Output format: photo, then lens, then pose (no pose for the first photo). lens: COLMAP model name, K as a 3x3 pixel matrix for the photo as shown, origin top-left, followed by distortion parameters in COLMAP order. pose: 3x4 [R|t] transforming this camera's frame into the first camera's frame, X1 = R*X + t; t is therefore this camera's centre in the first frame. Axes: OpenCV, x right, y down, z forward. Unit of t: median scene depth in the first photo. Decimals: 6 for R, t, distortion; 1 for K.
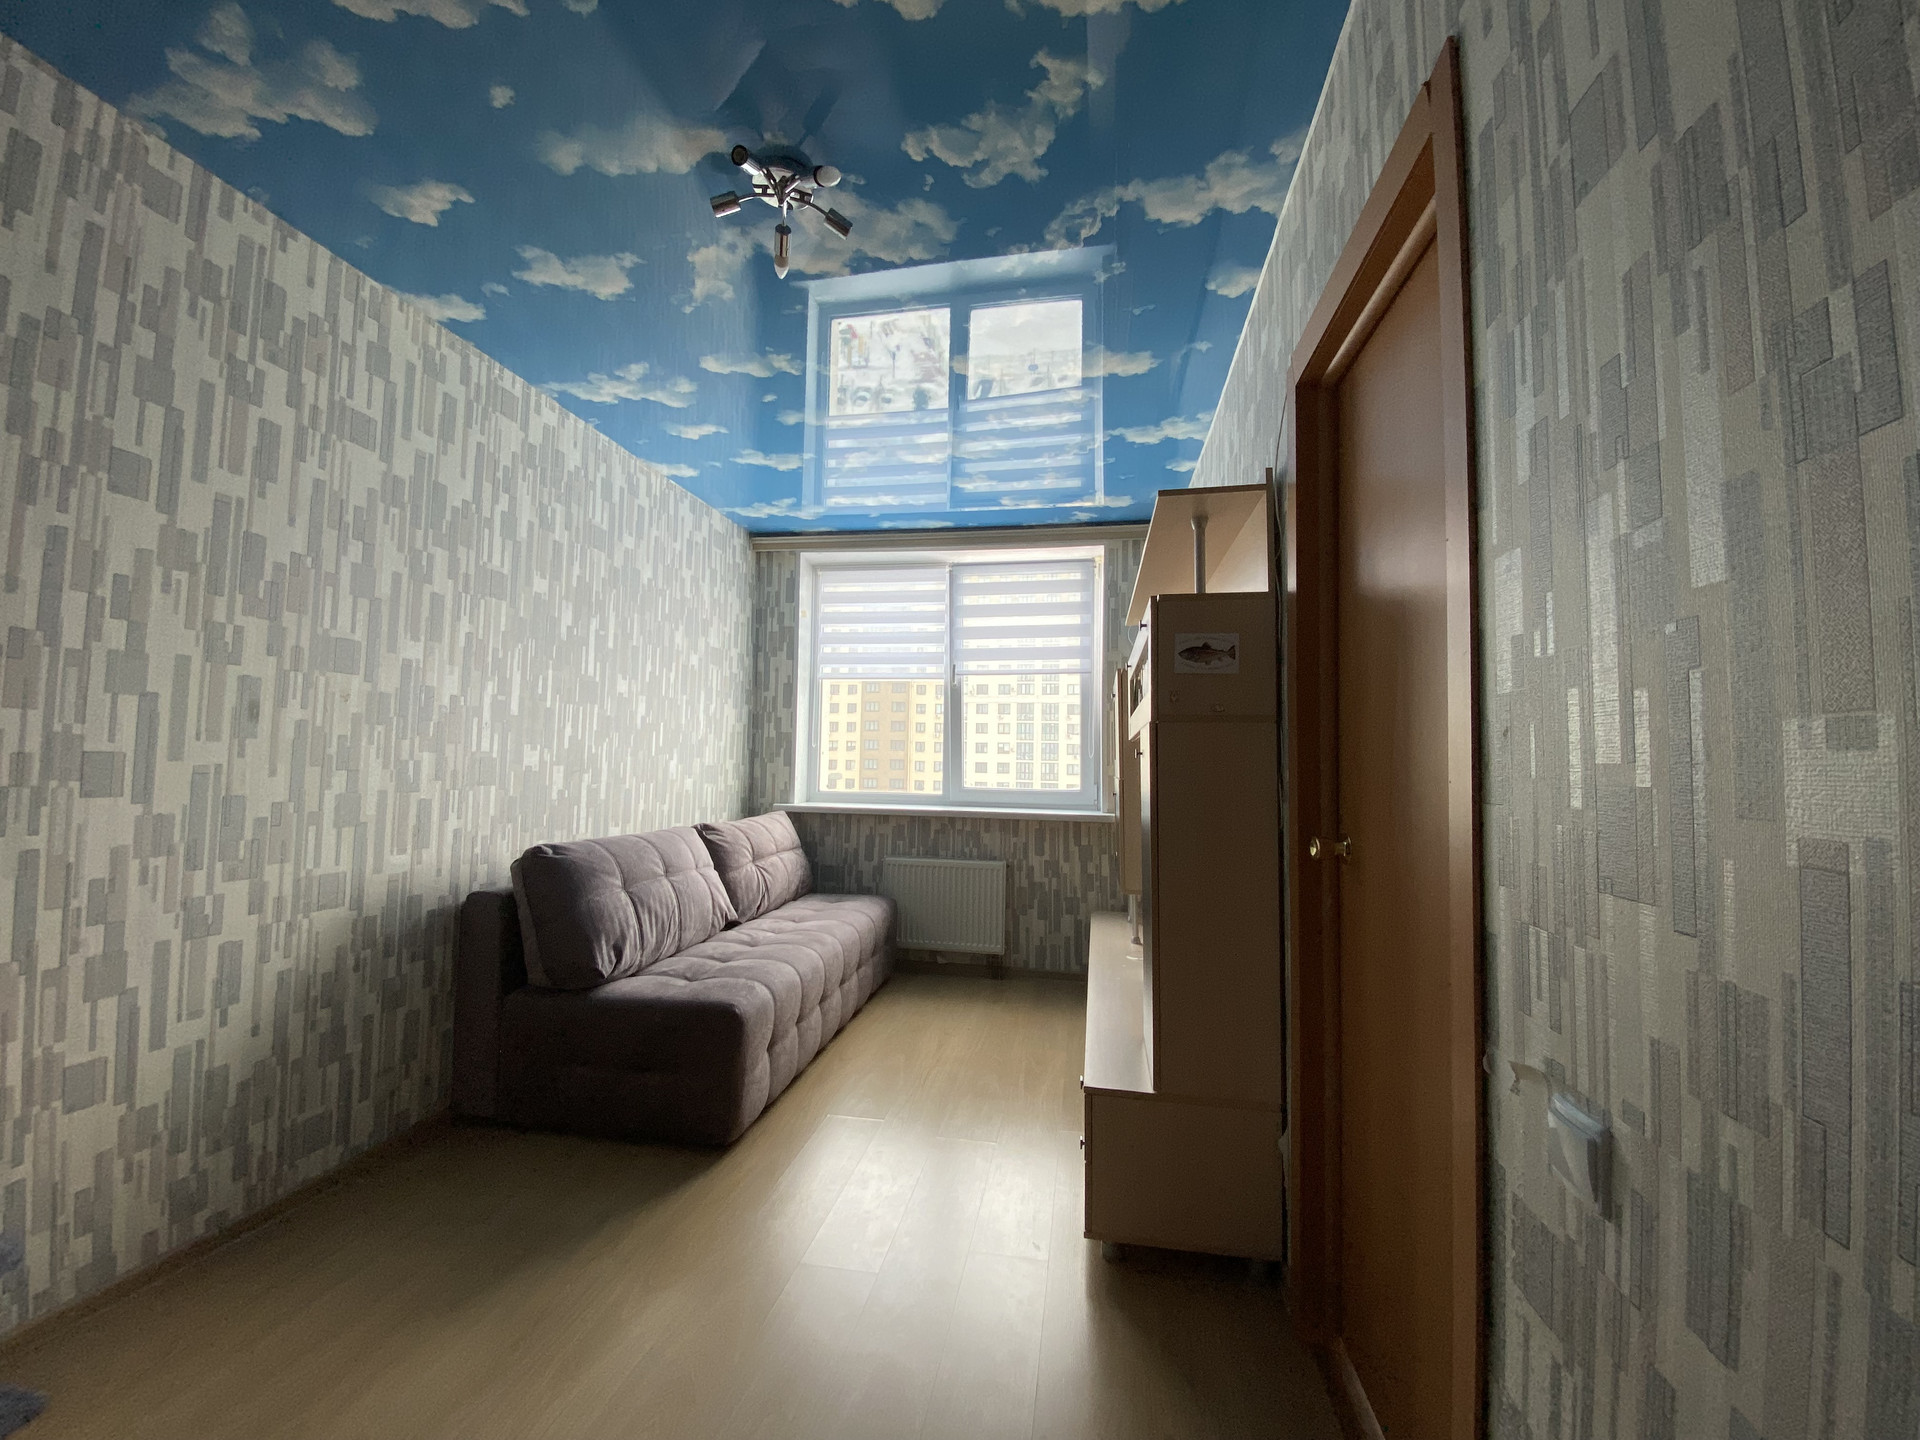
lens RADIAL K [[771.1, 0, 958.8], [0, 771.1, 712.9], [0, 0, 1]] dist [0.020529, -0.018489]
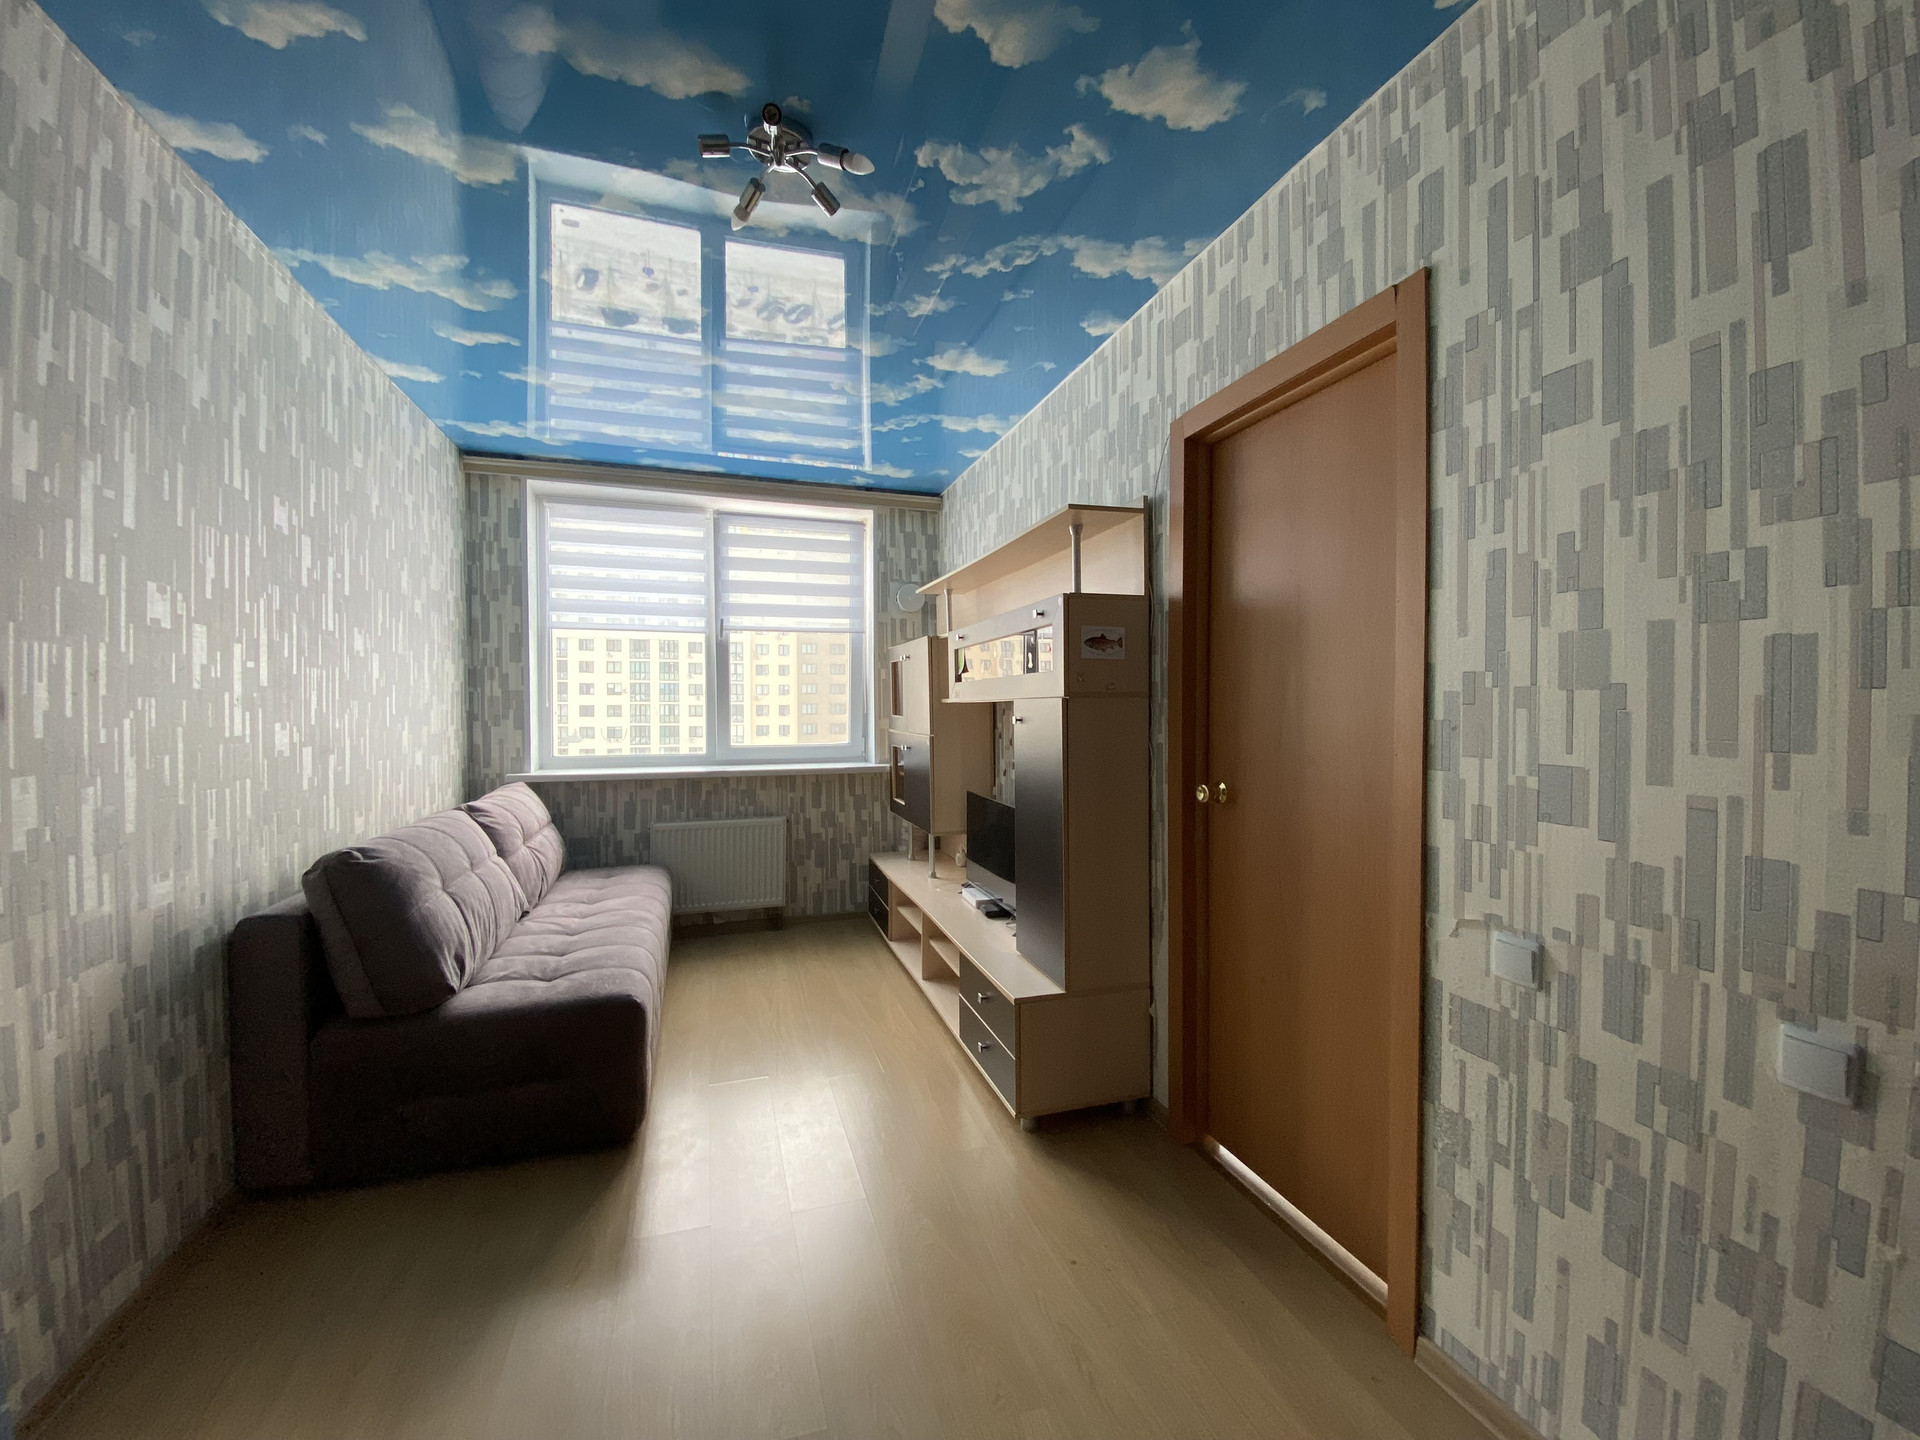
lens RADIAL K [[771.1, 0, 958.8], [0, 771.1, 712.9], [0, 0, 1]] dist [0.020529, -0.018489]
pose [[0.888835, -0.023739, 0.457613, -0.297744], [-0.012432, 0.997040, 0.075870, -0.036257], [-0.458060, -0.073125, 0.885909, 0.001414]]
